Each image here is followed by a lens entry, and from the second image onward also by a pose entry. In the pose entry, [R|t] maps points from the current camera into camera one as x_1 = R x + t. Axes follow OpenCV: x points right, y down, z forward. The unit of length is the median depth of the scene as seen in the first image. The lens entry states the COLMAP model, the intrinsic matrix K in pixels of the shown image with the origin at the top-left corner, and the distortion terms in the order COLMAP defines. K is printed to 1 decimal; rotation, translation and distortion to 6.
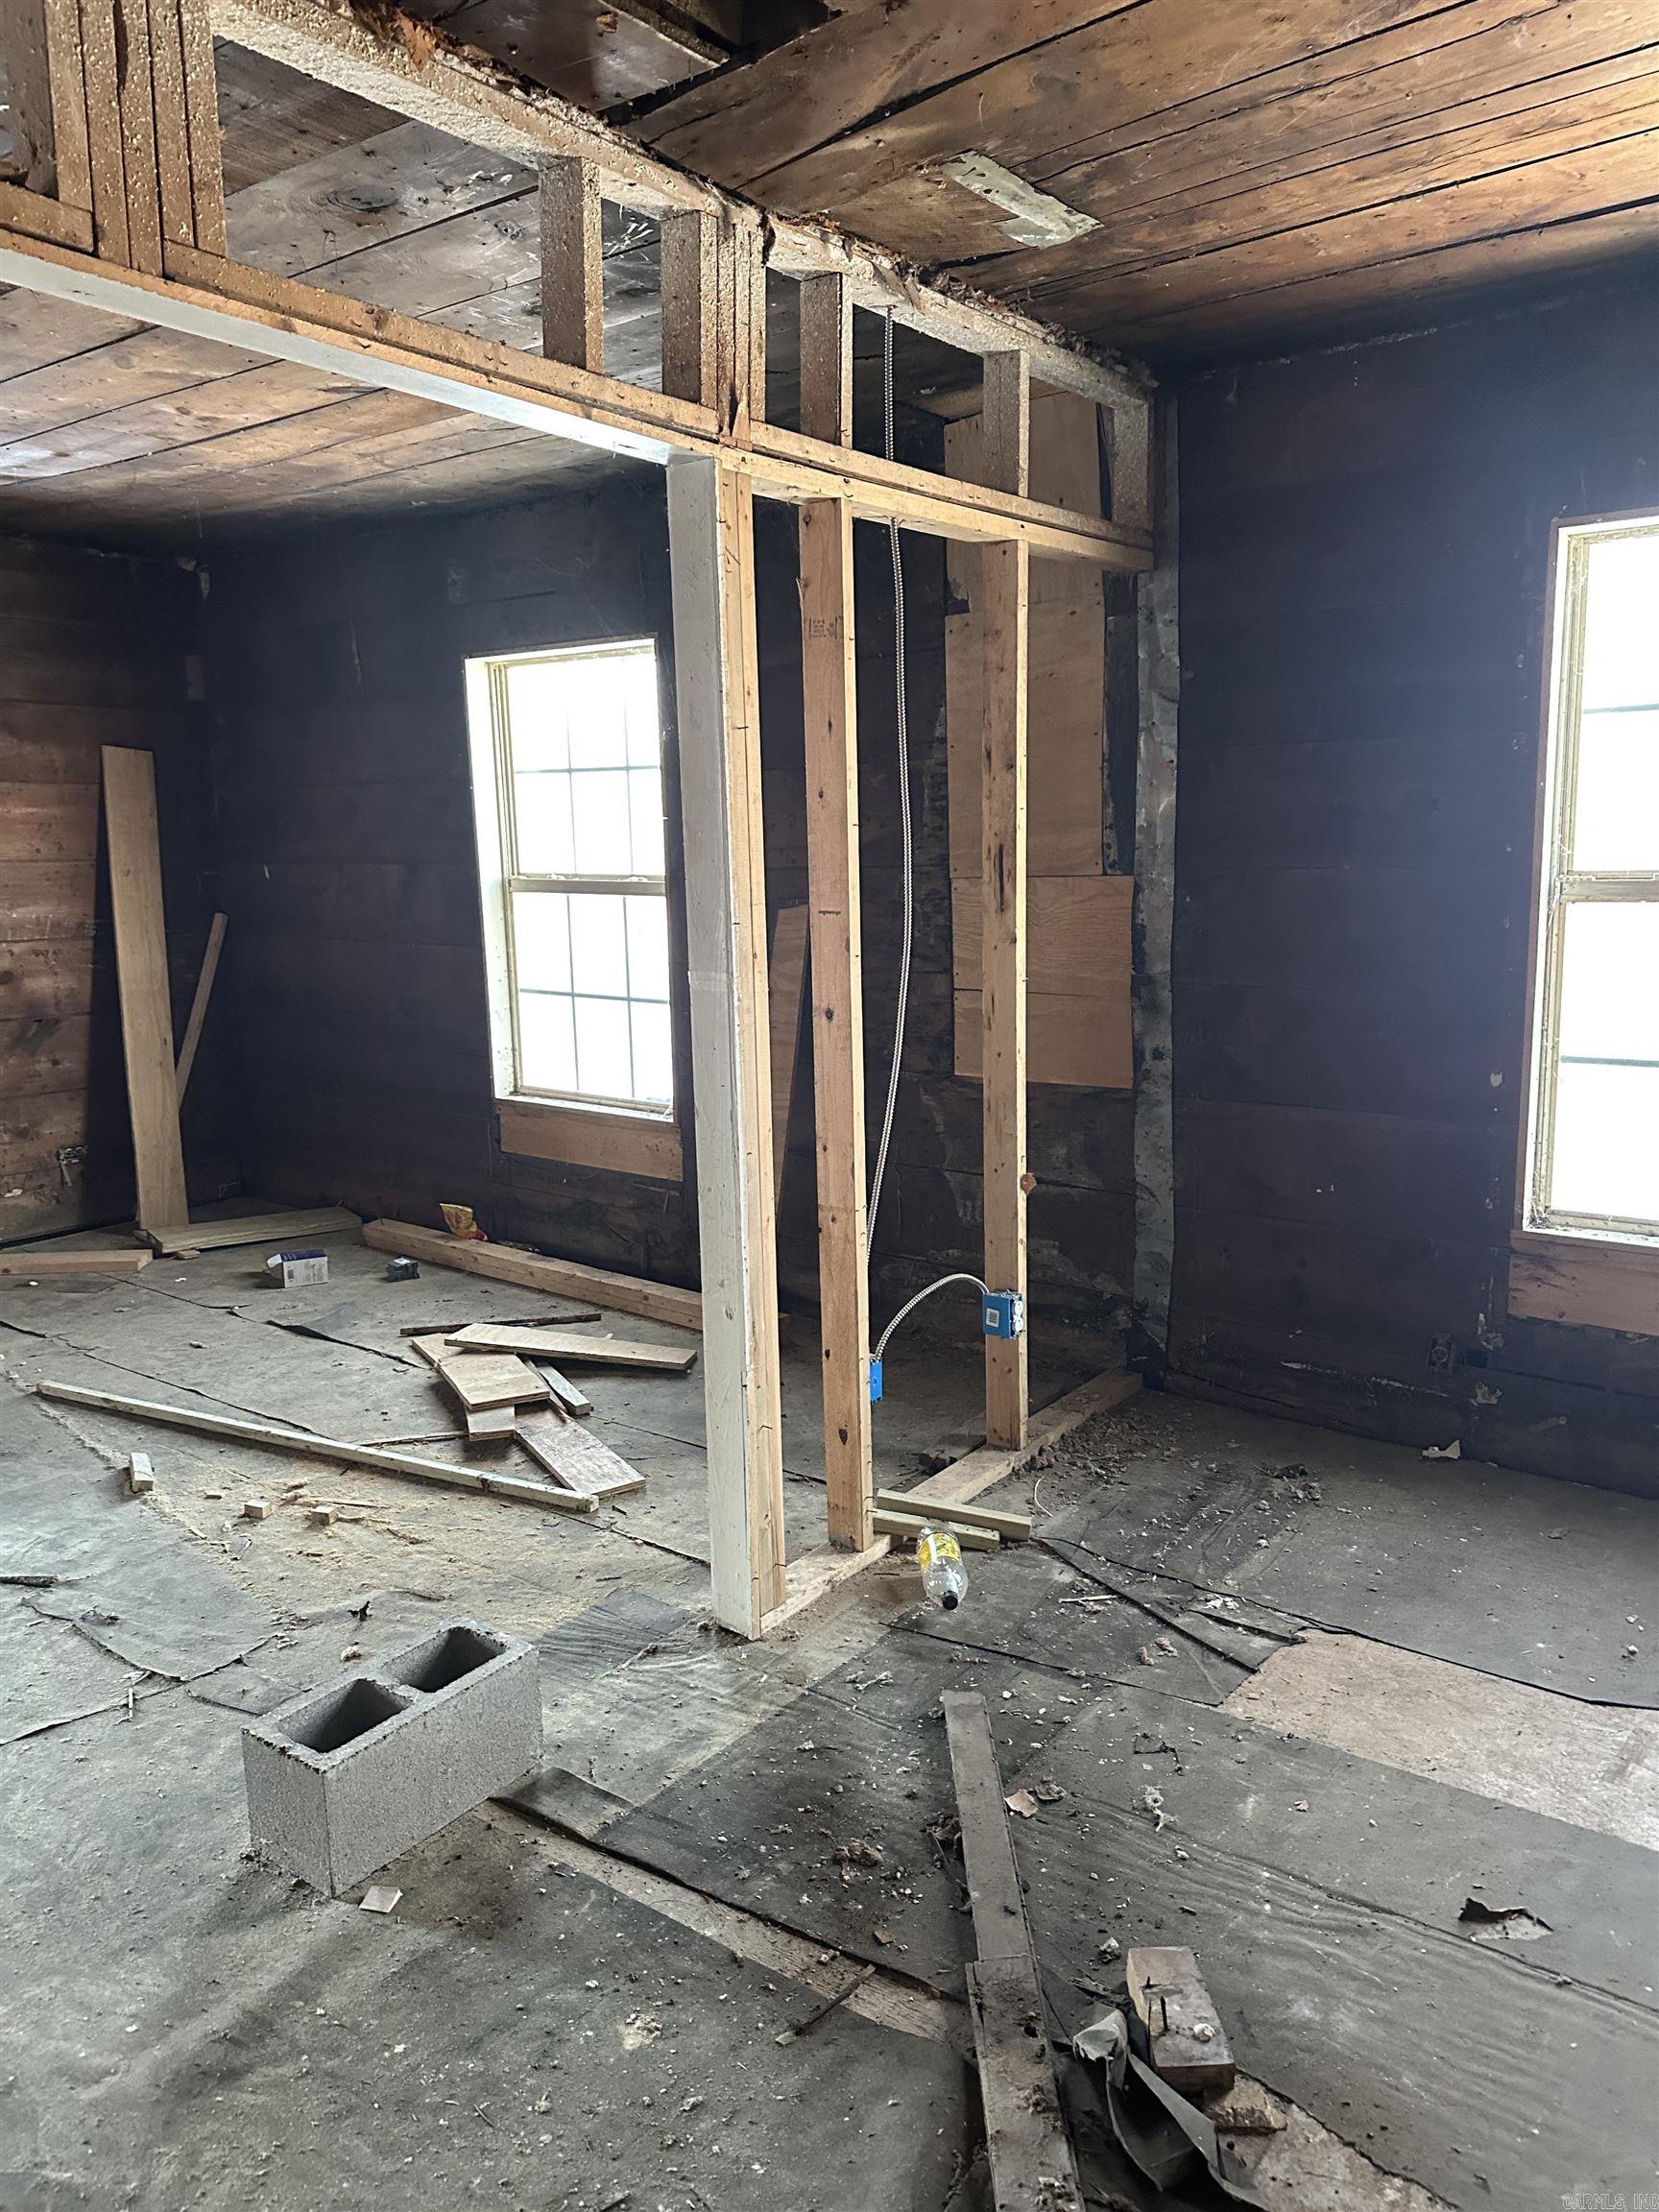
lens RADIAL K [[1550.7, 0, 834.1], [0, 1550.7, 1093.8], [0, 0, 1]] dist [0.032160, -0.041576]
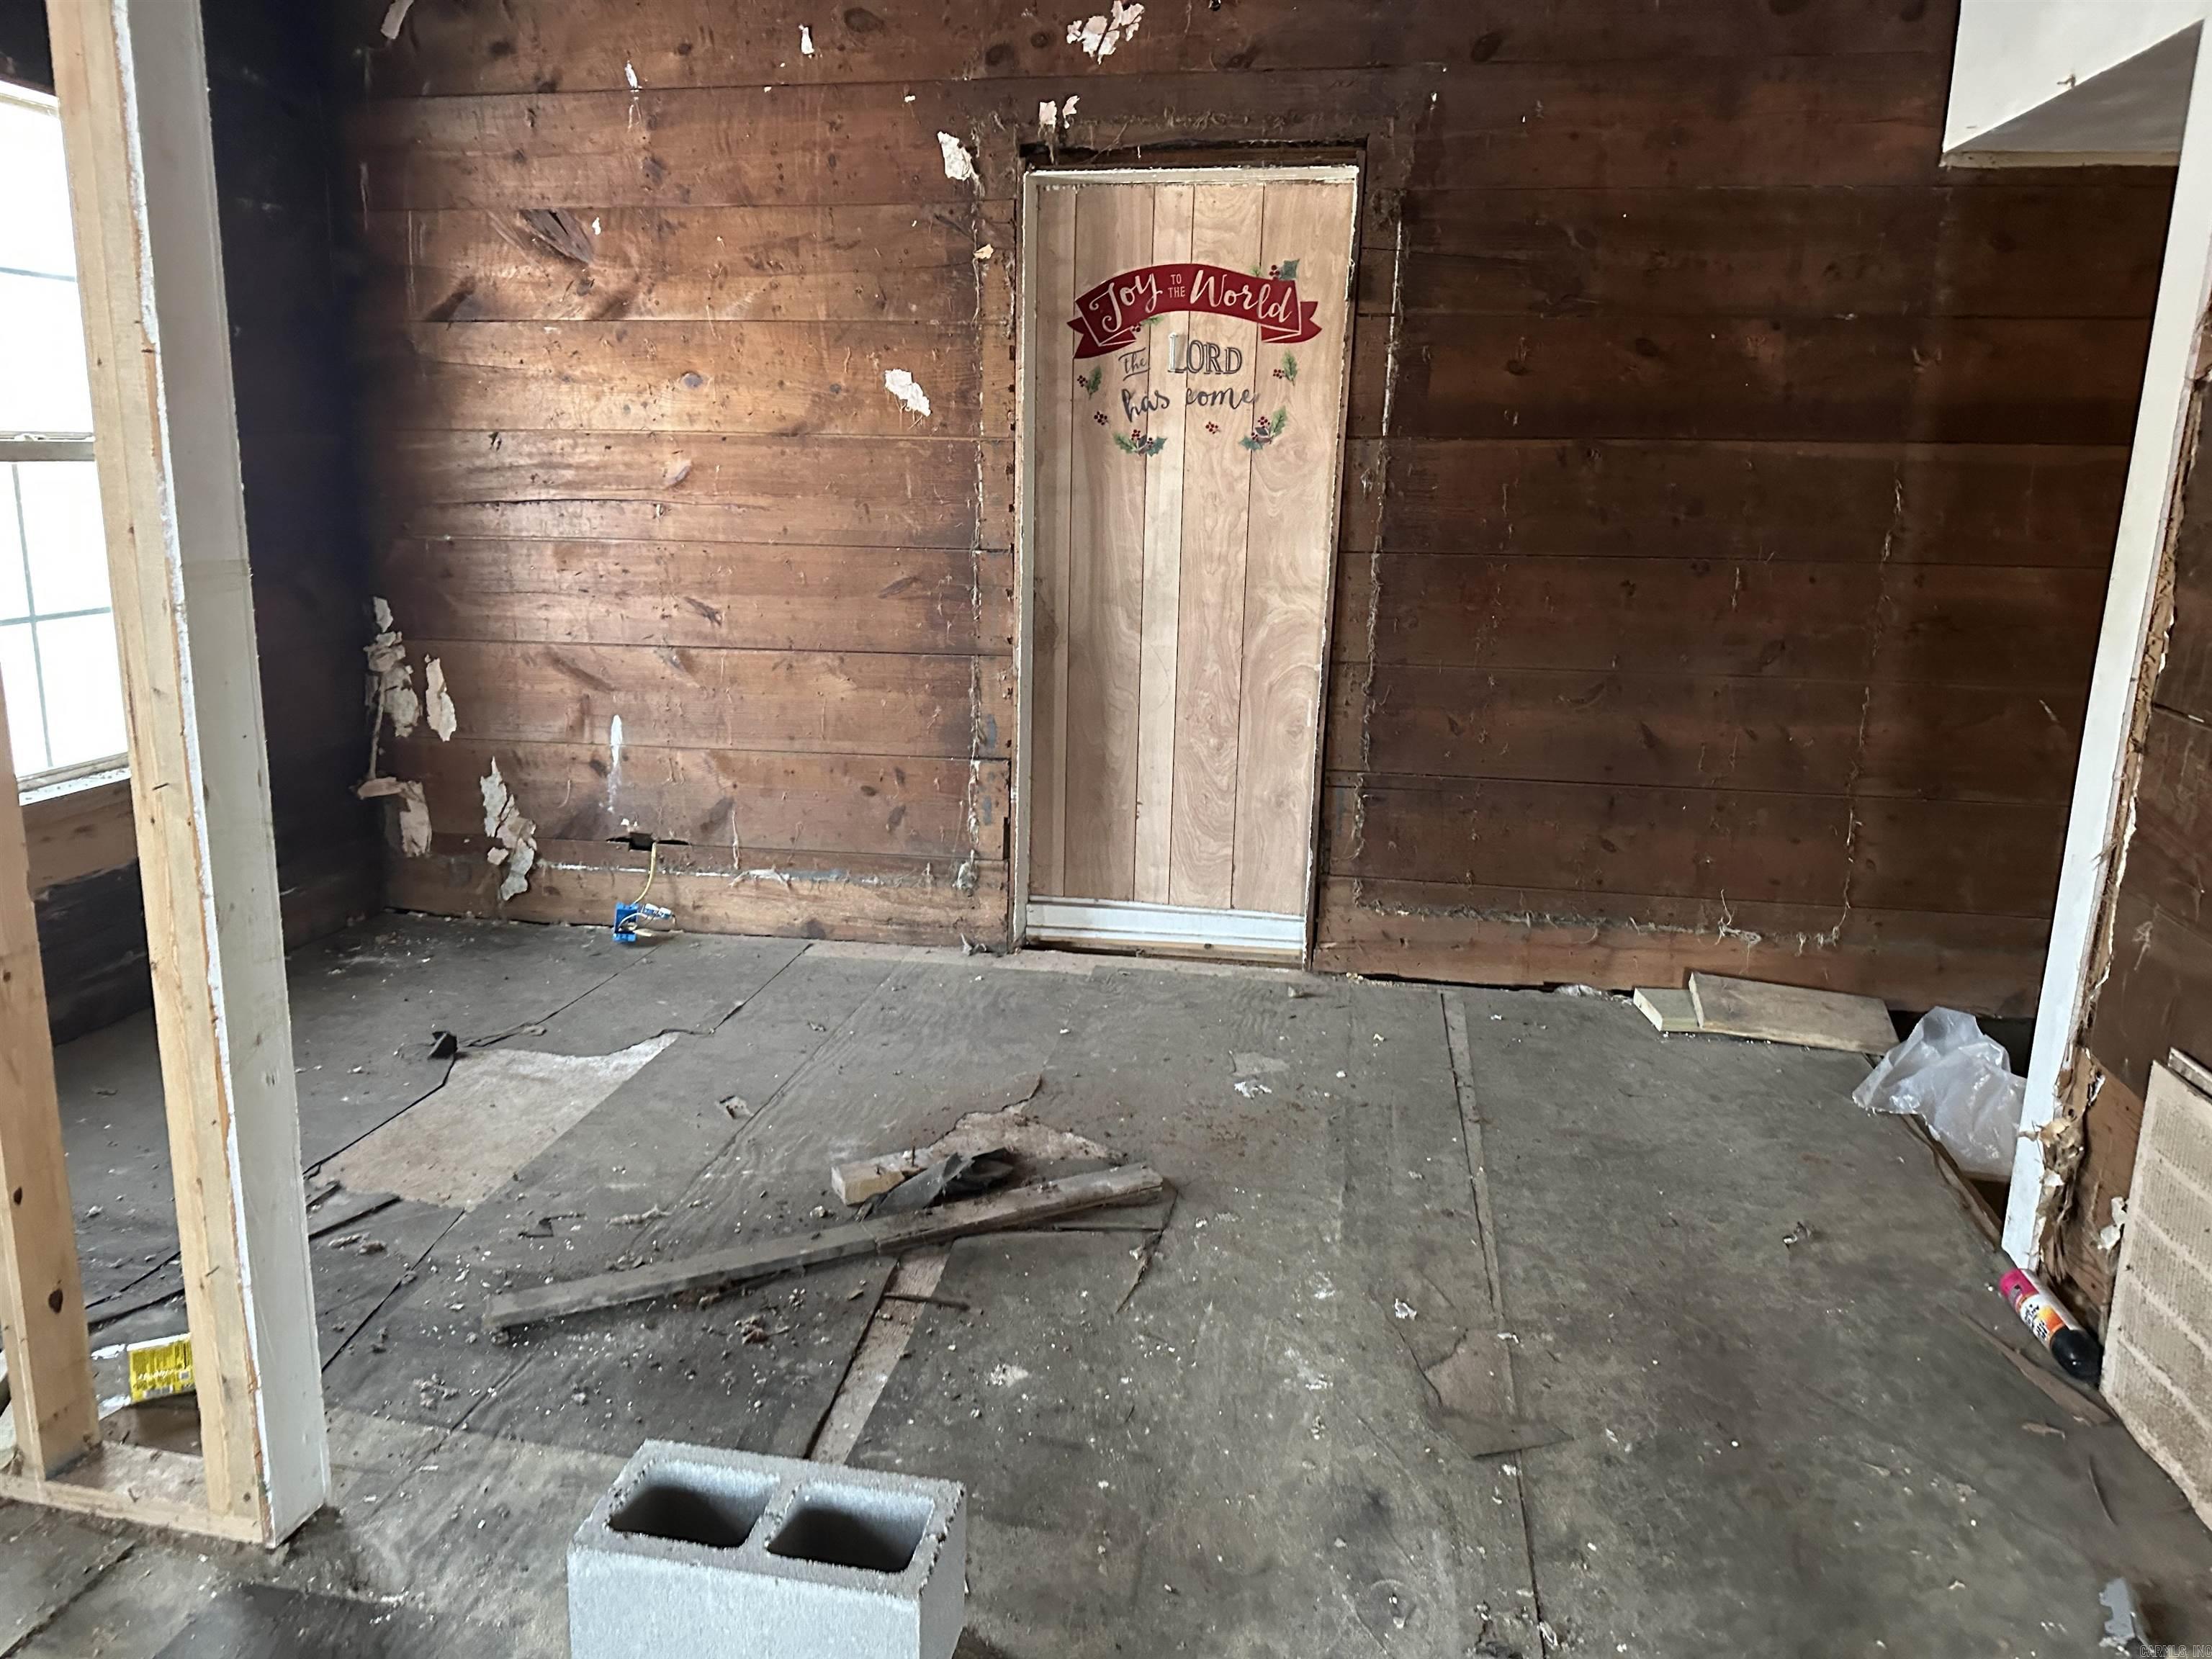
lens RADIAL K [[1550.7, 0, 1114.4], [0, 1550.7, 813.4], [0, 0, 1]] dist [0.032160, -0.041576]
pose [[-0.454062, -0.195579, 0.869239, -0.666496], [0.113486, 0.954968, 0.274149, -0.093624], [-0.883713, 0.223127, -0.411419, 0.766440]]
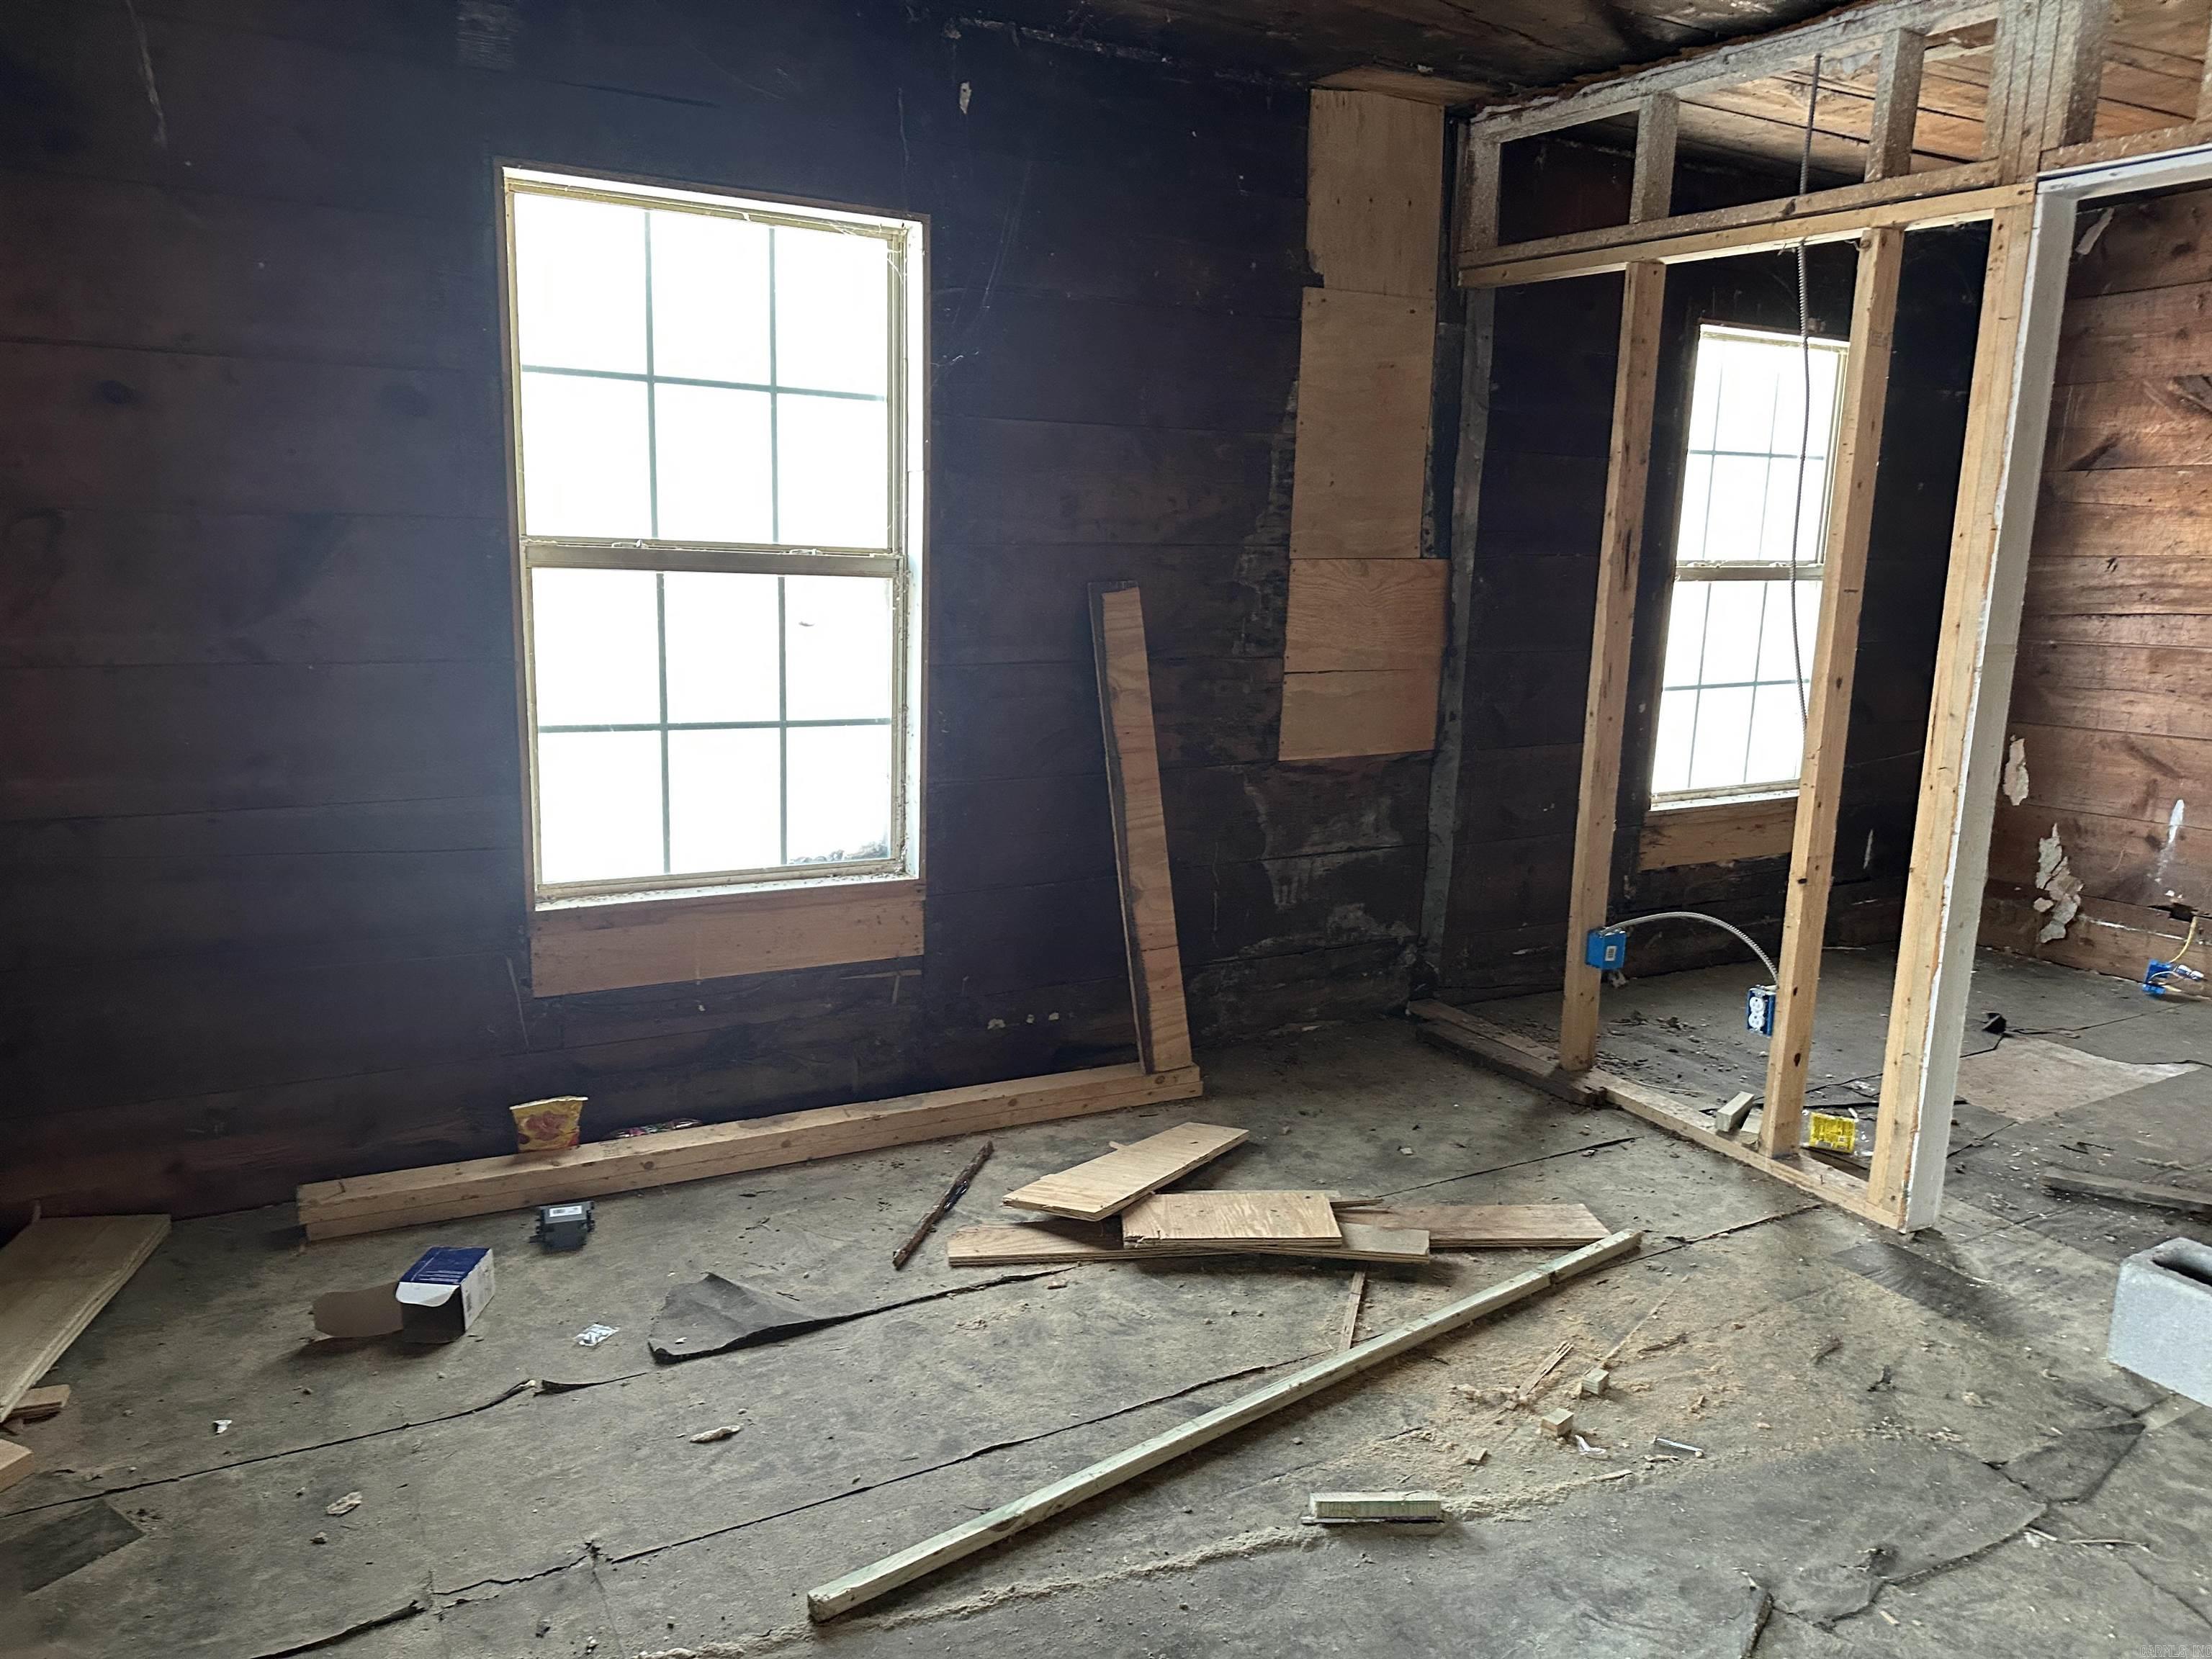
lens RADIAL K [[1546.8, 0, 1106.6], [0, 1546.8, 821.9], [0, 0, 1]] dist [0.004947, -0.004636]
pose [[0.407306, -0.145714, 0.901592, -1.105349], [0.111914, 0.987714, 0.109074, -0.120244], [-0.906409, 0.056474, 0.418609, 0.898359]]
